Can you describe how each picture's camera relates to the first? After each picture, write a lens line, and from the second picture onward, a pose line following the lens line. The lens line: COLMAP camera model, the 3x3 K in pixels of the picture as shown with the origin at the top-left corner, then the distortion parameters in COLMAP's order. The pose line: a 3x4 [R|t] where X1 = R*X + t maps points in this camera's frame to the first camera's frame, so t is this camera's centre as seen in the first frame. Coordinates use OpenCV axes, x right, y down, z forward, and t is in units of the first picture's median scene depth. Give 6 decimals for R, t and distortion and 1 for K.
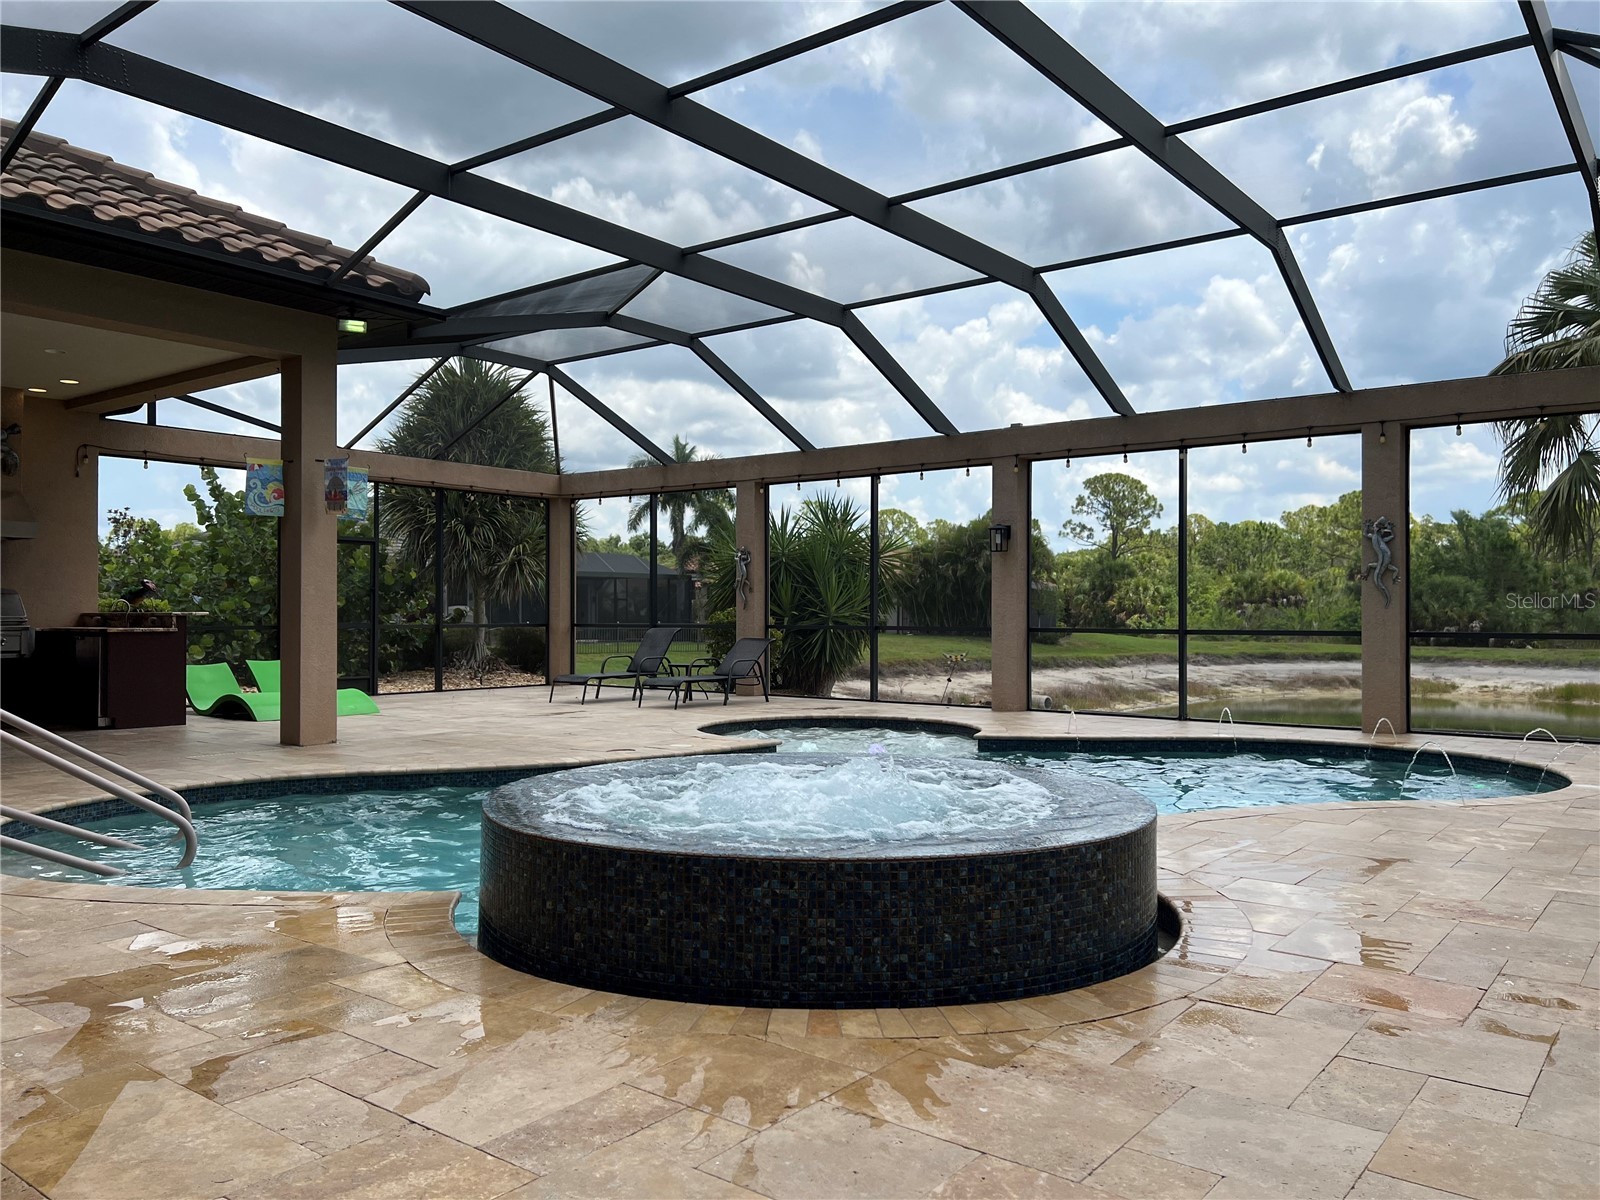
lens RADIAL K [[1199.3, 0, 795.8], [0, 1199.3, 605.2], [0, 0, 1]] dist [0.073341, -0.081843]
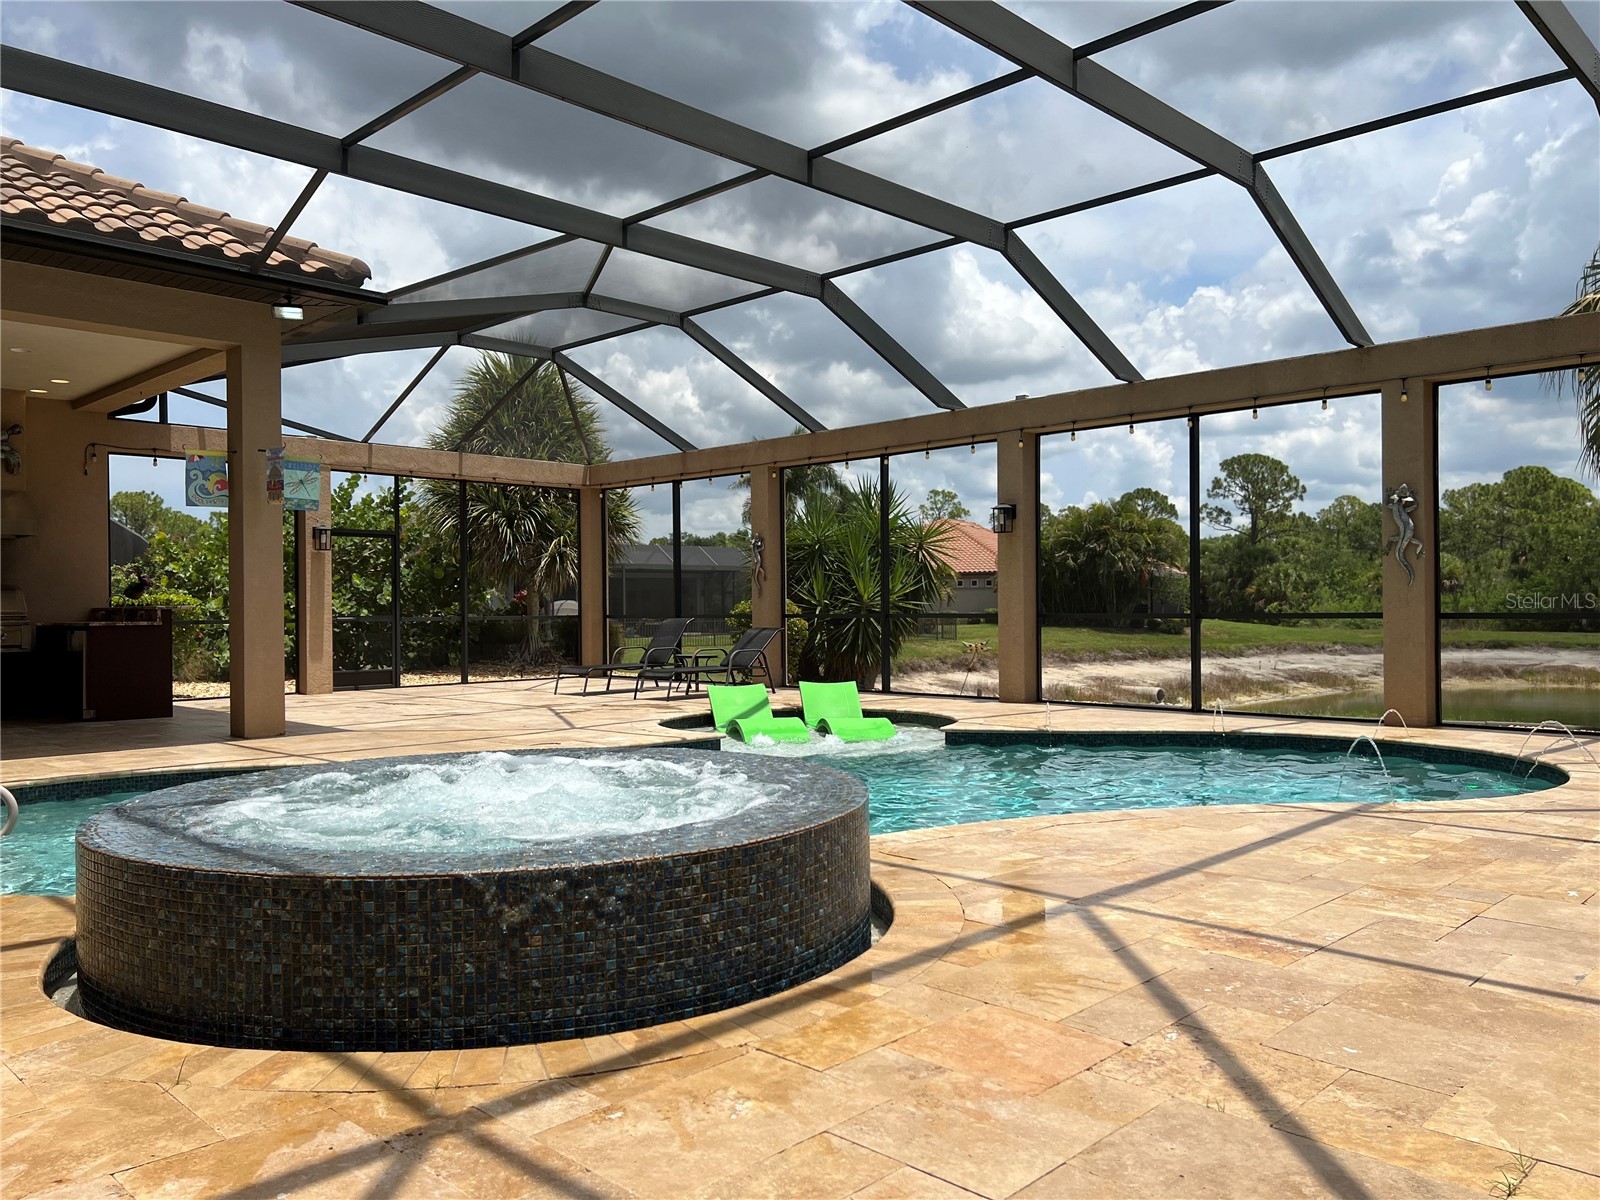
lens RADIAL K [[1199.3, 0, 795.8], [0, 1199.3, 605.2], [0, 0, 1]] dist [0.073341, -0.081843]
pose [[0.993096, -0.010383, -0.116842, 0.141014], [0.011109, 0.999923, 0.005562, 0.005886], [0.116775, -0.006821, 0.993135, 0.057510]]
